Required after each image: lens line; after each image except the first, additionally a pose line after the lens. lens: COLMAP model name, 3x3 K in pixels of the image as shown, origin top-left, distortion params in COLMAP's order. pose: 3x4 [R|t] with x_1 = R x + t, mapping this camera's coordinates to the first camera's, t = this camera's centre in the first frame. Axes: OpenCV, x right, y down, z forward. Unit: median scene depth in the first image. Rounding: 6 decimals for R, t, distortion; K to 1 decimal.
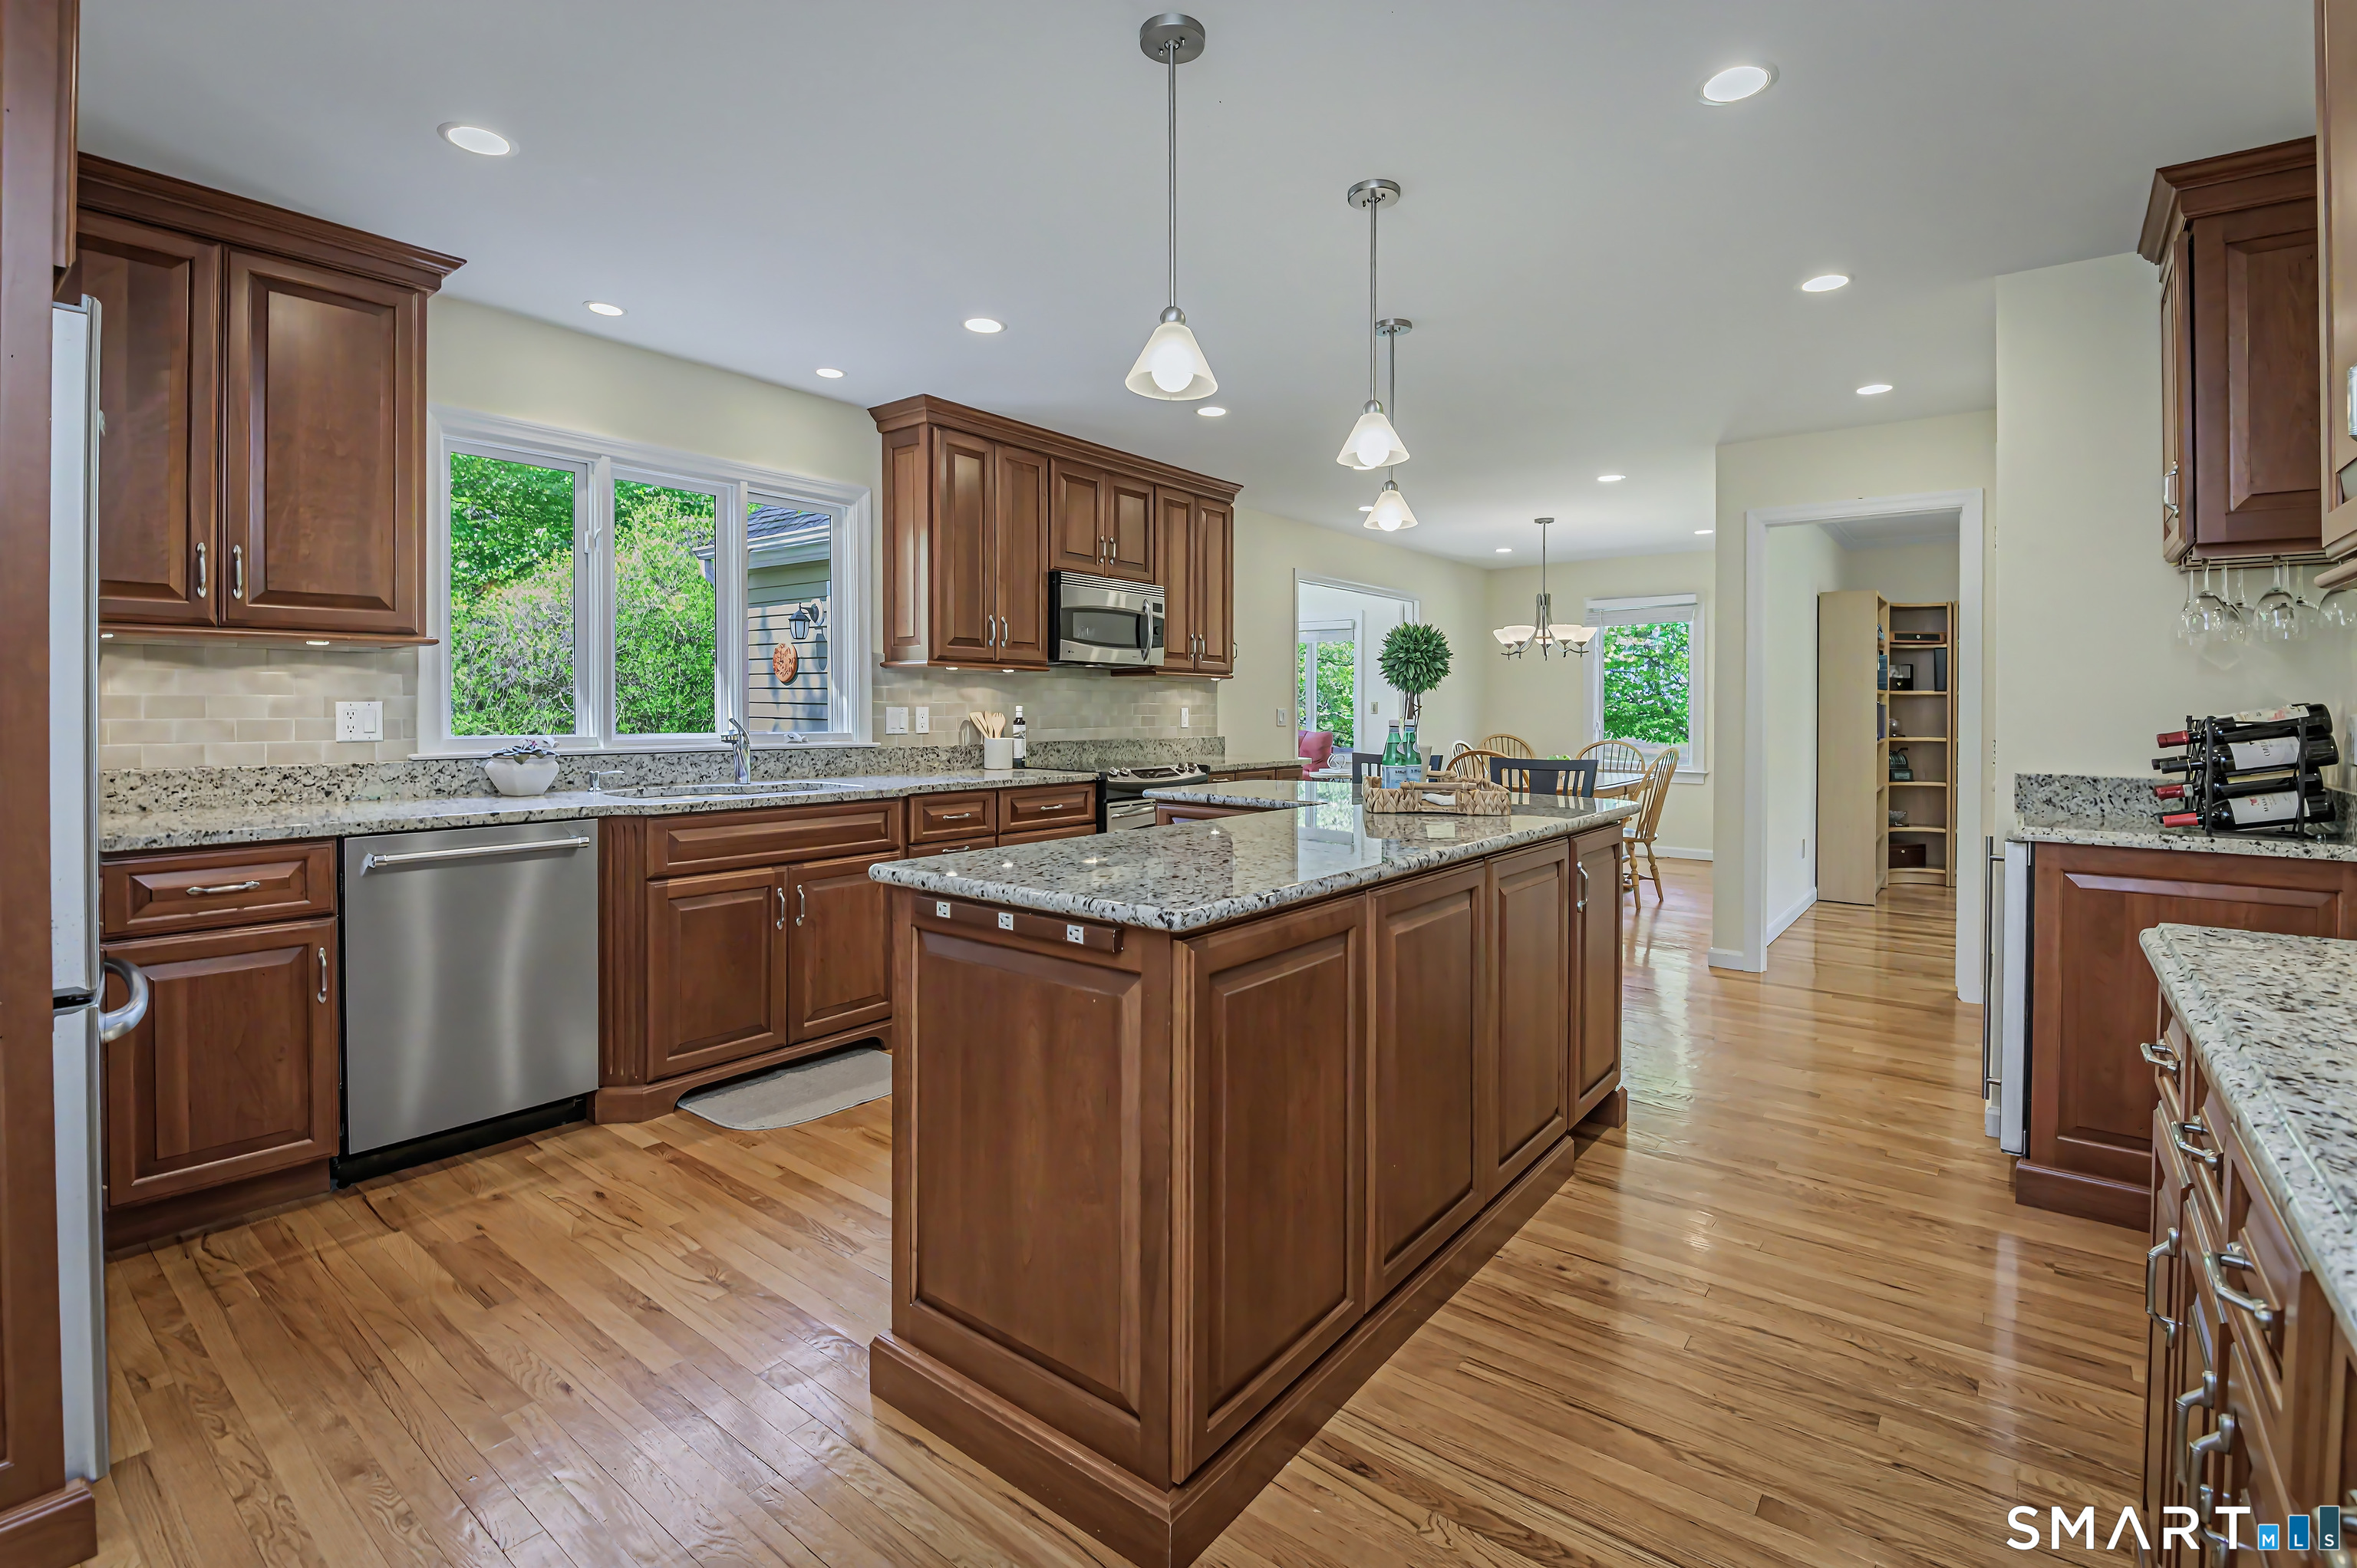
lens RADIAL K [[1071.1, 0, 1182.3], [0, 1071.1, 723.2], [0, 0, 1]] dist [-0.016775, -0.003693]
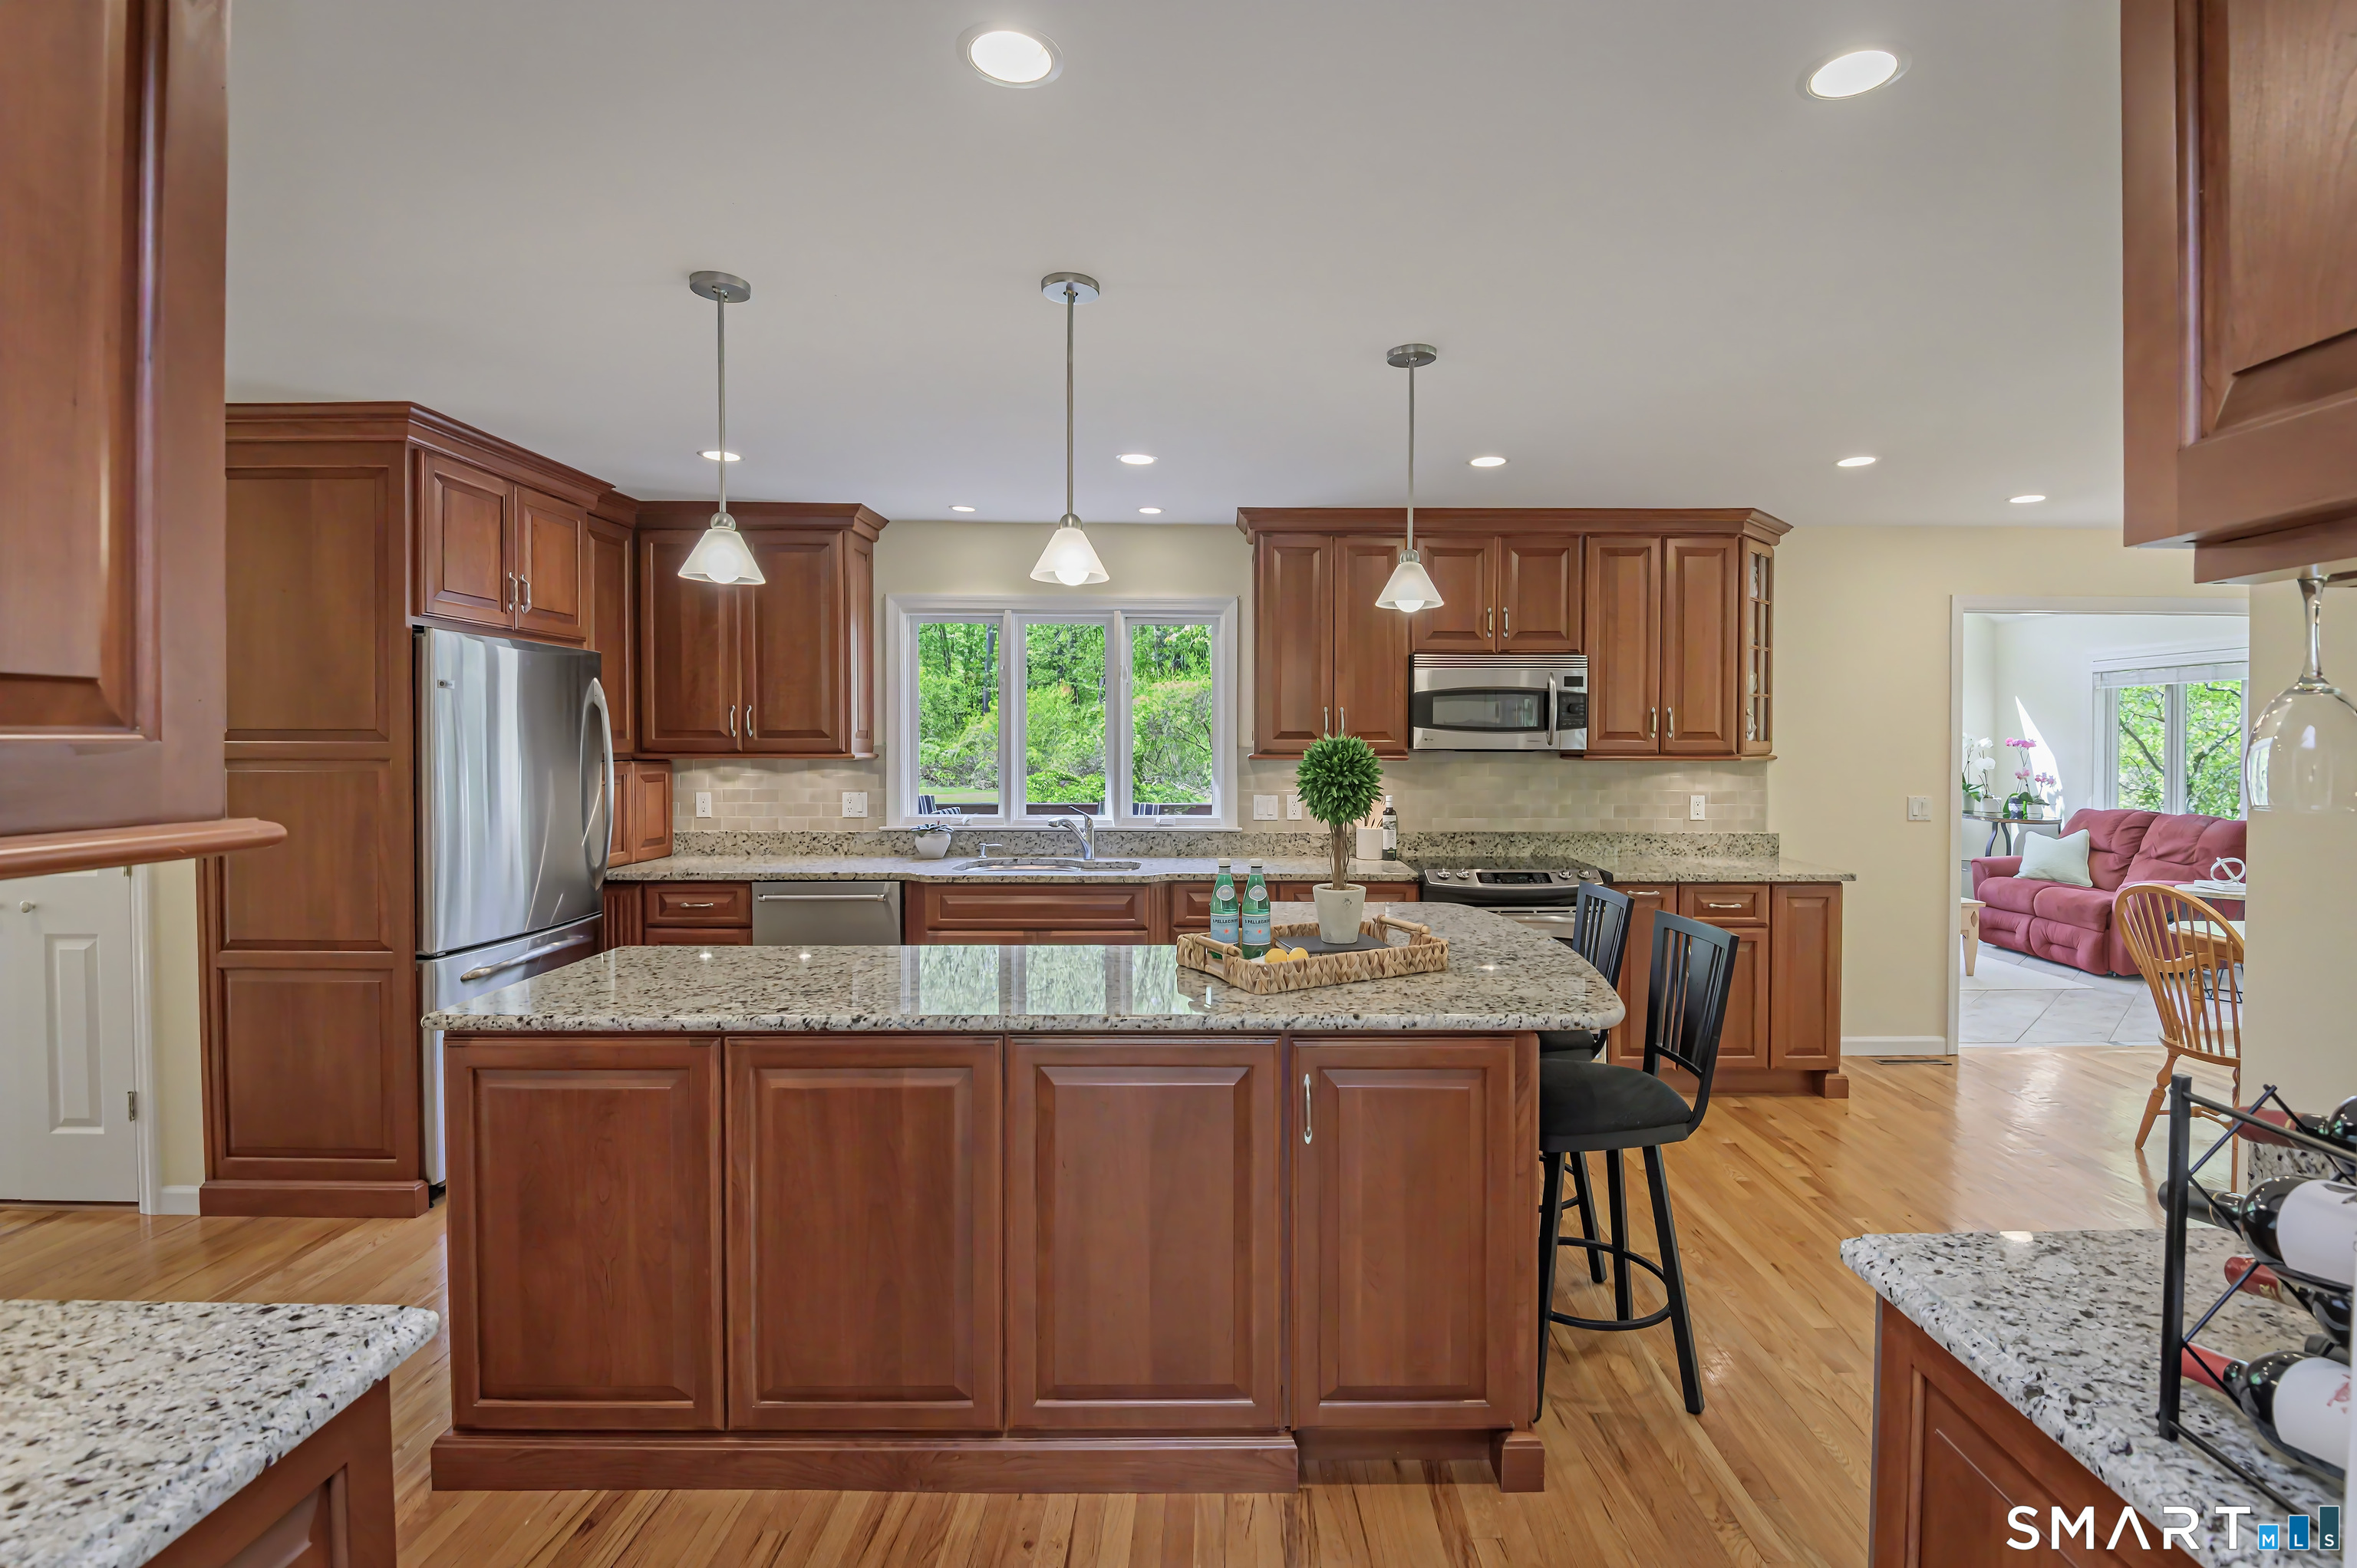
lens RADIAL K [[1071.1, 0, 1246.8], [0, 1071.1, 751.6], [0, 0, 1]] dist [-0.016775, -0.003693]
pose [[0.625530, 0.004816, -0.780185, 0.591617], [-0.010037, 0.999948, -0.001875, -0.059775], [0.780136, 0.009003, 0.625545, 0.328027]]
